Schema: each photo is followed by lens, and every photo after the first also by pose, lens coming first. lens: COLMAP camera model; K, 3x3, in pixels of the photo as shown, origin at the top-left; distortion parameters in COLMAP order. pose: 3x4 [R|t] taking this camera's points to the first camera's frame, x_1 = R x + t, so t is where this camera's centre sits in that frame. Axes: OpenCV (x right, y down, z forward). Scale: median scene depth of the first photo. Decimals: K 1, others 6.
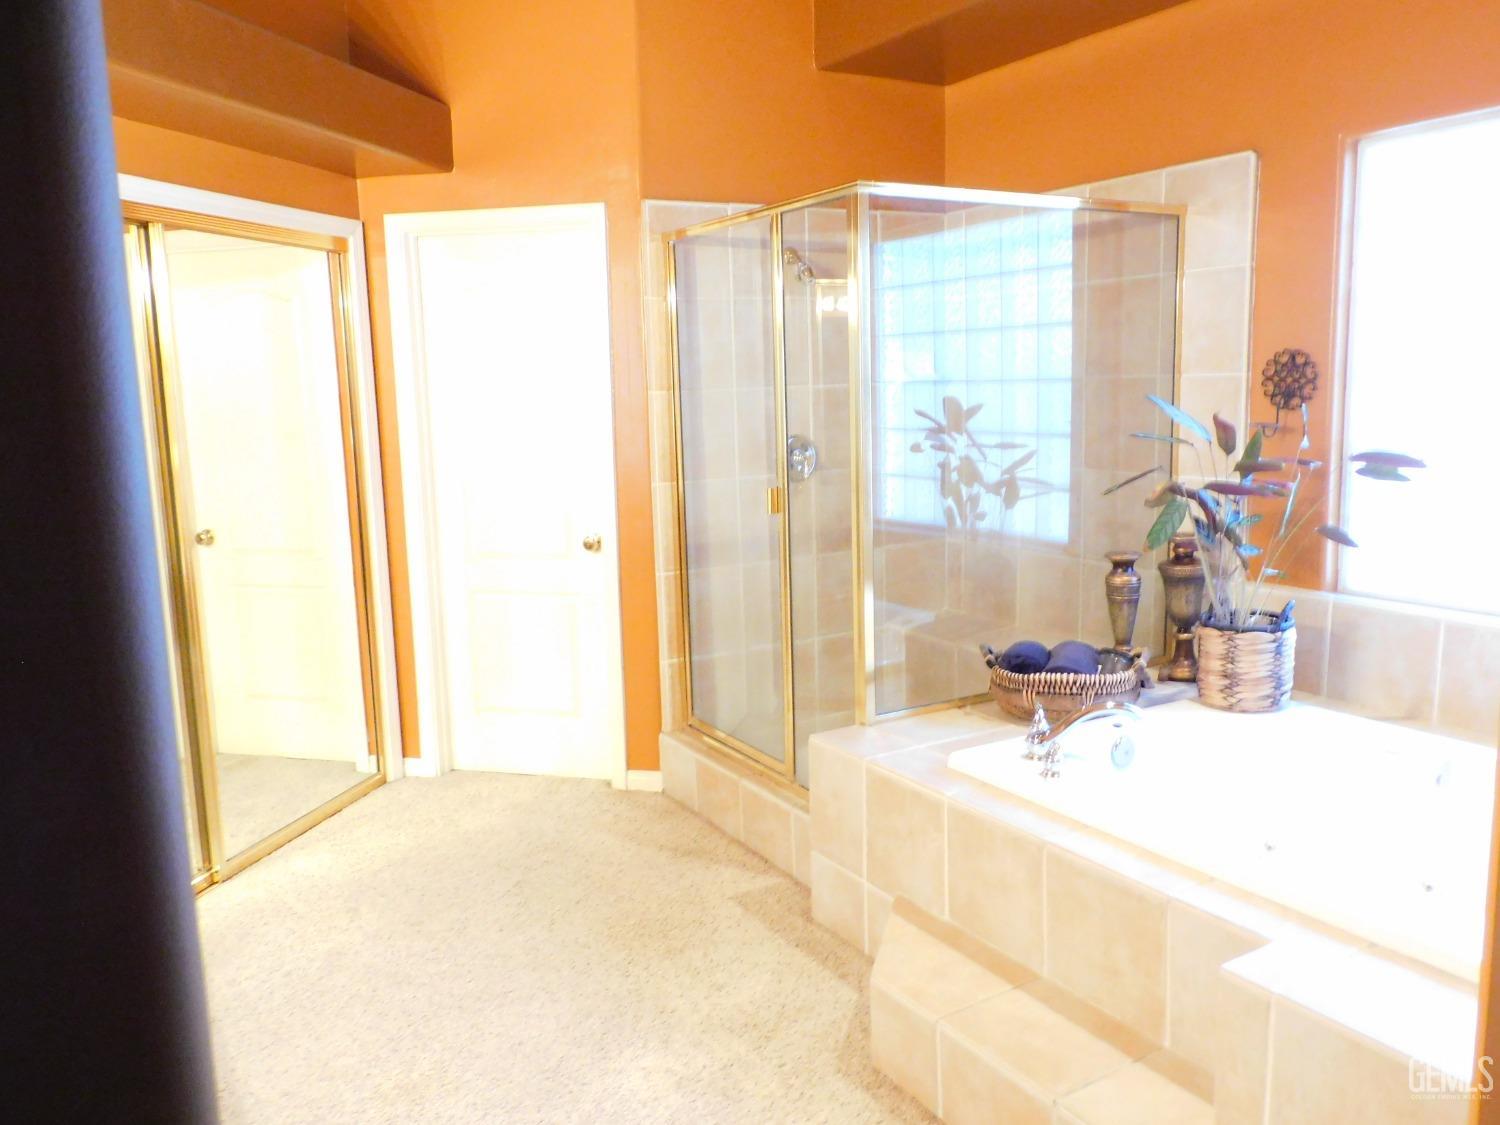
lens RADIAL K [[1219.5, 0, 752.6], [0, 1219.5, 559.7], [0, 0, 1]] dist [0.019304, -0.011632]
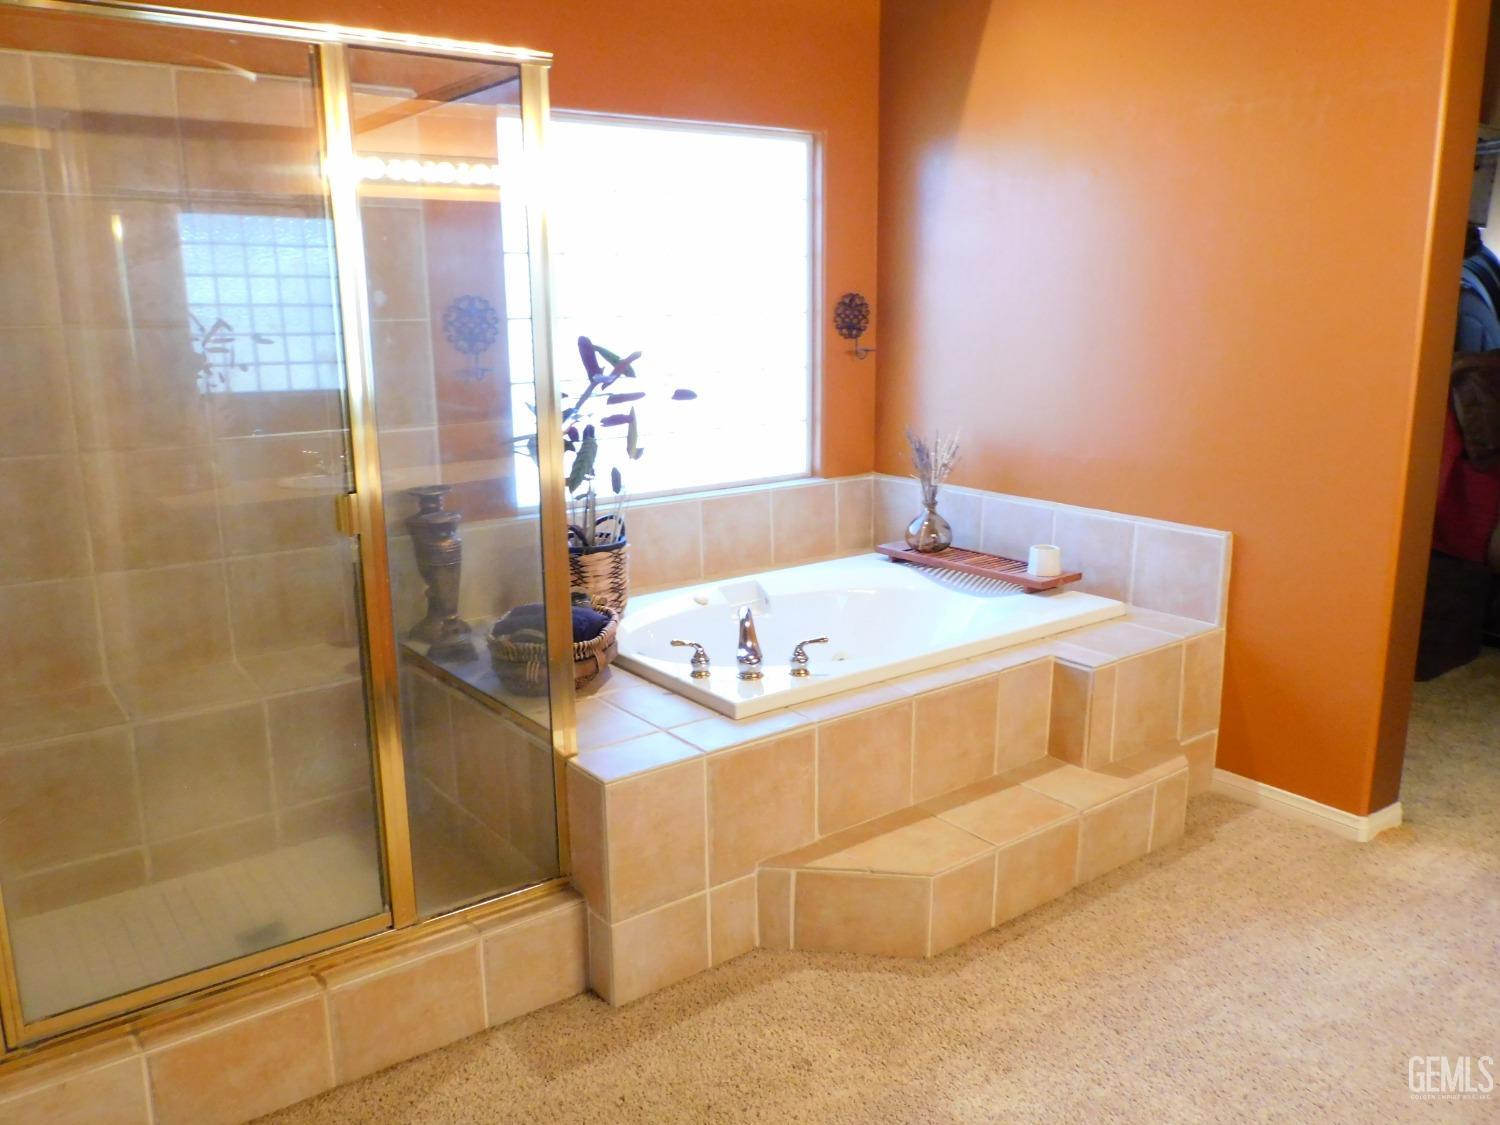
lens RADIAL K [[1219.5, 0, 749.4], [0, 1219.5, 567.0], [0, 0, 1]] dist [0.019304, -0.011632]
pose [[-0.124848, -0.193465, 0.973131, -0.806057], [0.166275, 0.962854, 0.212755, -0.160974], [-0.978144, 0.188369, -0.088042, 1.110971]]
